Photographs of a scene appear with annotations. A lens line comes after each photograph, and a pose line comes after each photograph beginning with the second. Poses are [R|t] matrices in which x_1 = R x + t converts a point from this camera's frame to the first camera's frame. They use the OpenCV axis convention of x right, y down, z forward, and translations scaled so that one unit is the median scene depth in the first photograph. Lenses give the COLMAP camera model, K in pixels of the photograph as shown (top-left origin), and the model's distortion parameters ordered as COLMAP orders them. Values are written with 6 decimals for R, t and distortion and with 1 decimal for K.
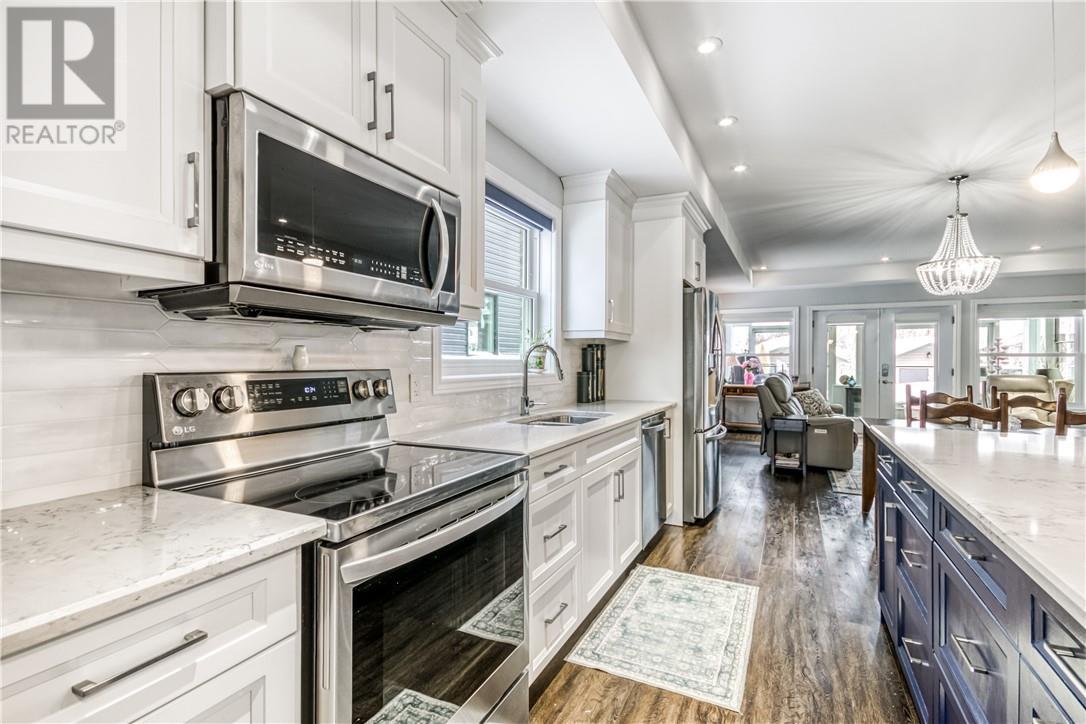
lens RADIAL K [[475.9, 0, 571.4], [0, 475.9, 360.6], [0, 0, 1]] dist [0.021442, 0.000236]
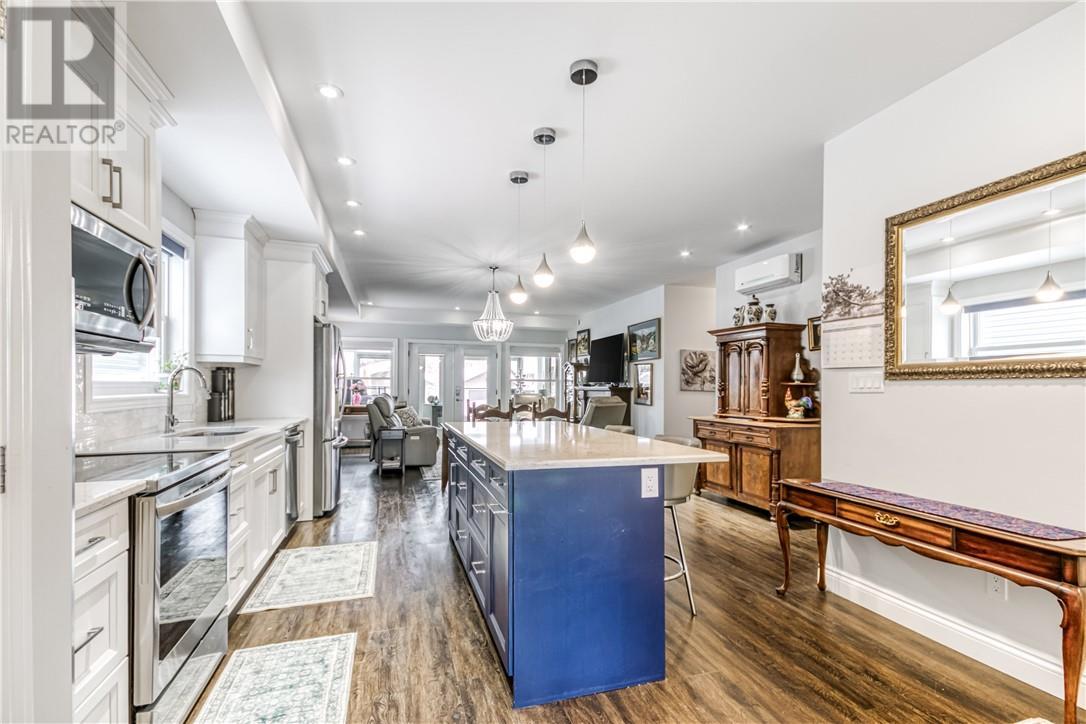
lens RADIAL K [[473.2, 0, 524.9], [0, 473.2, 387.1], [0, 0, 1]] dist [0.017979, 0.000099]
pose [[0.756225, -0.001383, 0.654310, -0.148256], [-0.003116, 0.999979, 0.005716, 0.002159], [-0.654304, -0.006361, 0.756205, -0.259080]]
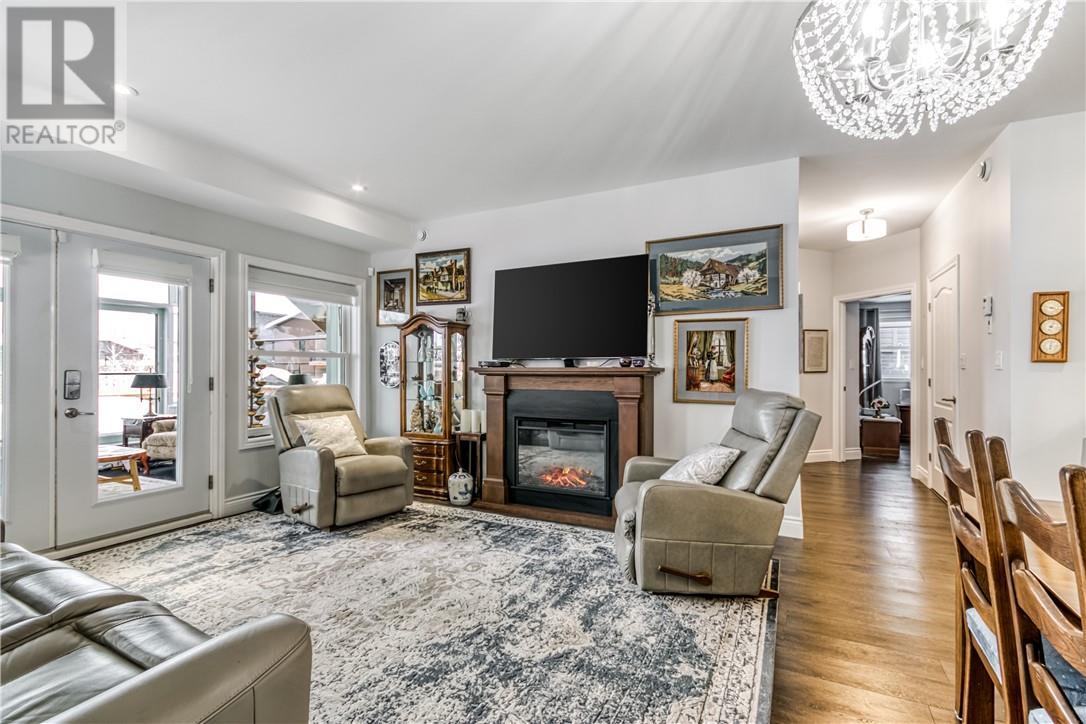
lens RADIAL K [[493.5, 0, 543.0], [0, 493.5, 362.0], [0, 0, 1]] dist [0.001835, 0.000078]
pose [[0.021918, 0.007268, 0.999733, 0.546386], [0.000493, 0.999973, -0.007281, 0.009616], [-0.999760, 0.000652, 0.021914, 1.328204]]
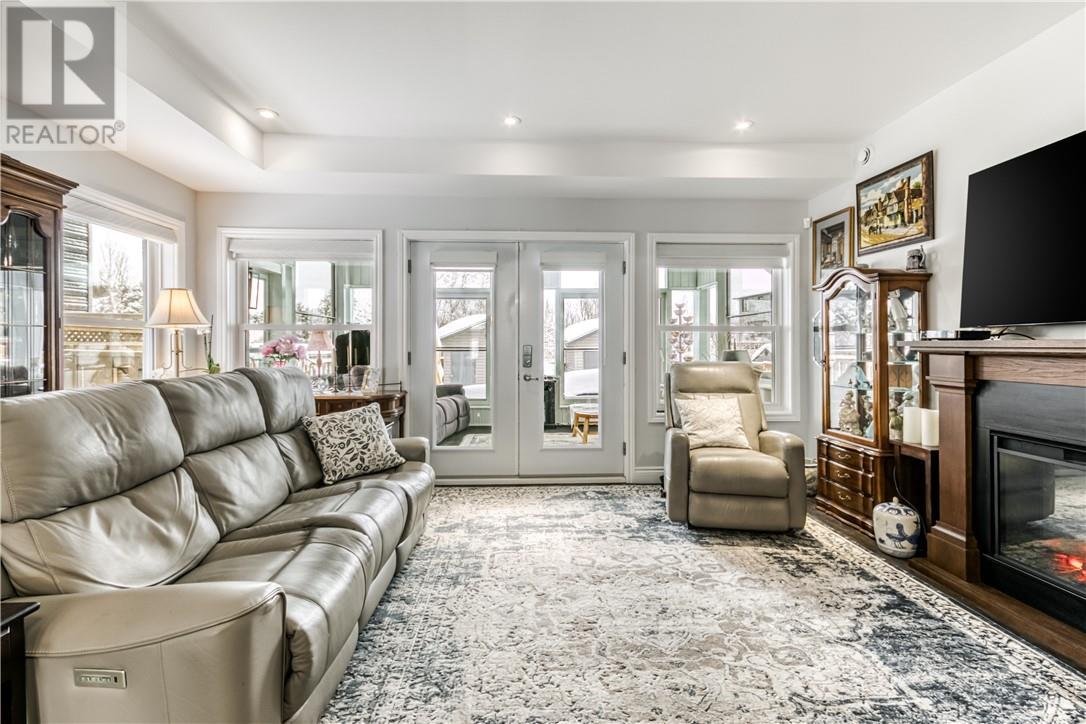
lens RADIAL K [[498.8, 0, 541.5], [0, 498.8, 341.5], [0, 0, 1]] dist [0.021180, -0.006561]
pose [[0.878700, -0.002983, 0.477365, 0.892448], [0.006255, 0.999967, -0.005266, 0.015198], [-0.477334, 0.007614, 0.878689, 1.114442]]
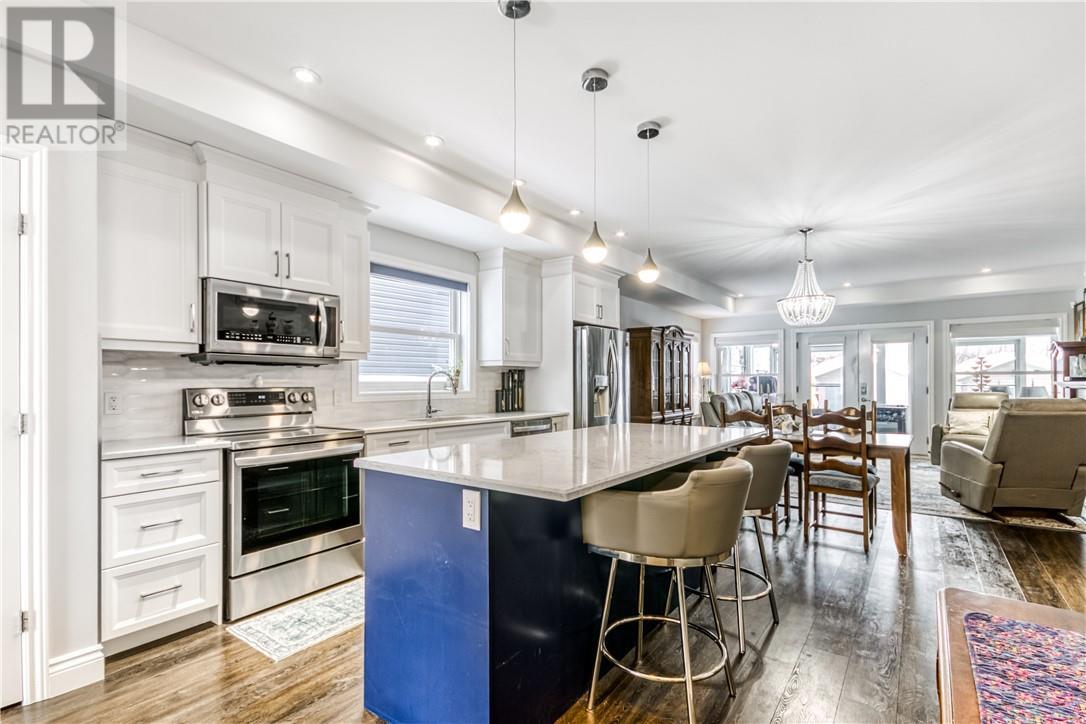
lens RADIAL K [[486.0, 0, 569.7], [0, 486.0, 377.2], [0, 0, 1]] dist [0.018353, -0.000091]
pose [[0.985538, -0.009155, -0.169204, 0.457368], [0.007418, 0.999913, -0.010899, 0.003418], [0.169289, 0.009486, 0.985521, -0.347545]]
